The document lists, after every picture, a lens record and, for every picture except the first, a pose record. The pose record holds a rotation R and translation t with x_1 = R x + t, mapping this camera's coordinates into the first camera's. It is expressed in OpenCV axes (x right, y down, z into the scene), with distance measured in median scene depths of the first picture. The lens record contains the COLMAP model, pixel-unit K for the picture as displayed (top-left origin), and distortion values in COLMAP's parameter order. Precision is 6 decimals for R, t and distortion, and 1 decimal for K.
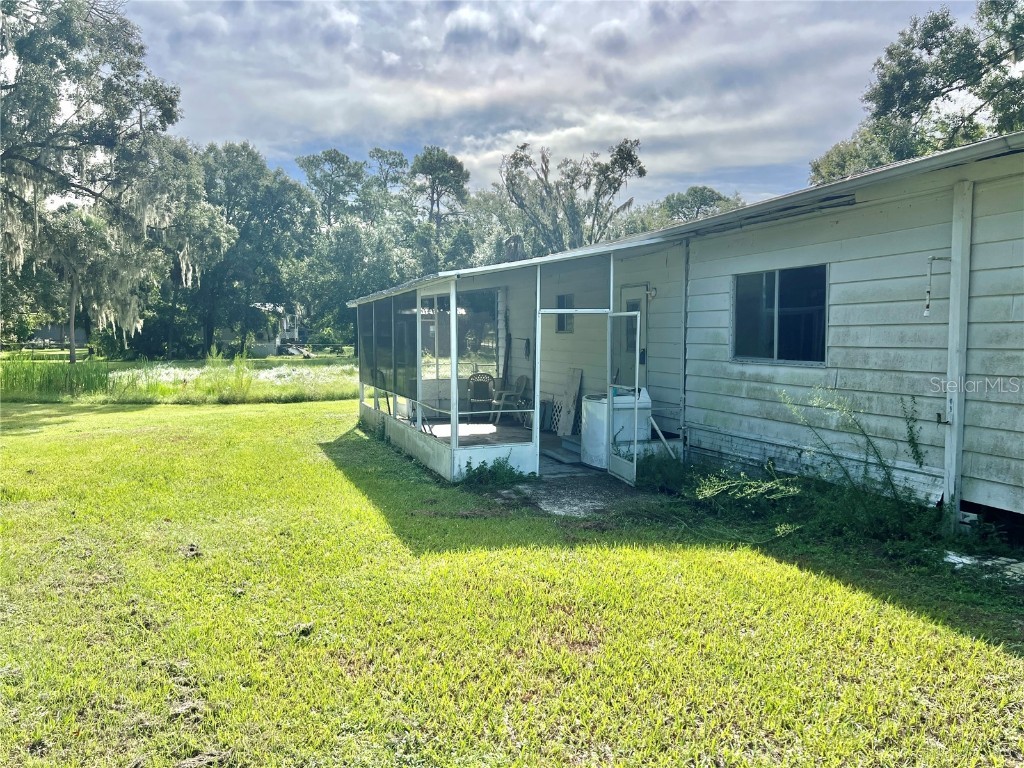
lens RADIAL K [[771.2, 0, 512.5], [0, 771.2, 401.4], [0, 0, 1]] dist [0.005408, 0.003419]
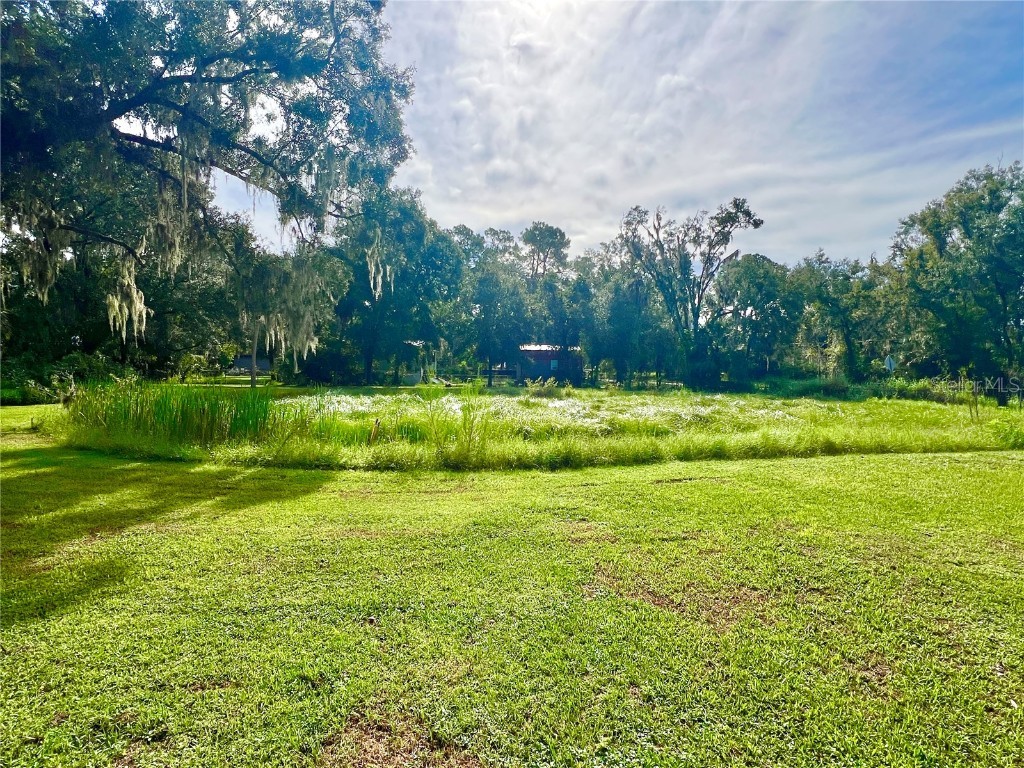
lens RADIAL K [[537.8, 0, 511.5], [0, 537.8, 390.2], [0, 0, 1]] dist [-0.012302, 0.000654]
pose [[0.995715, 0.018718, -0.090563, -0.123566], [-0.023348, 0.998459, -0.050344, -0.015215], [0.089481, 0.052243, 0.994617, 0.253801]]
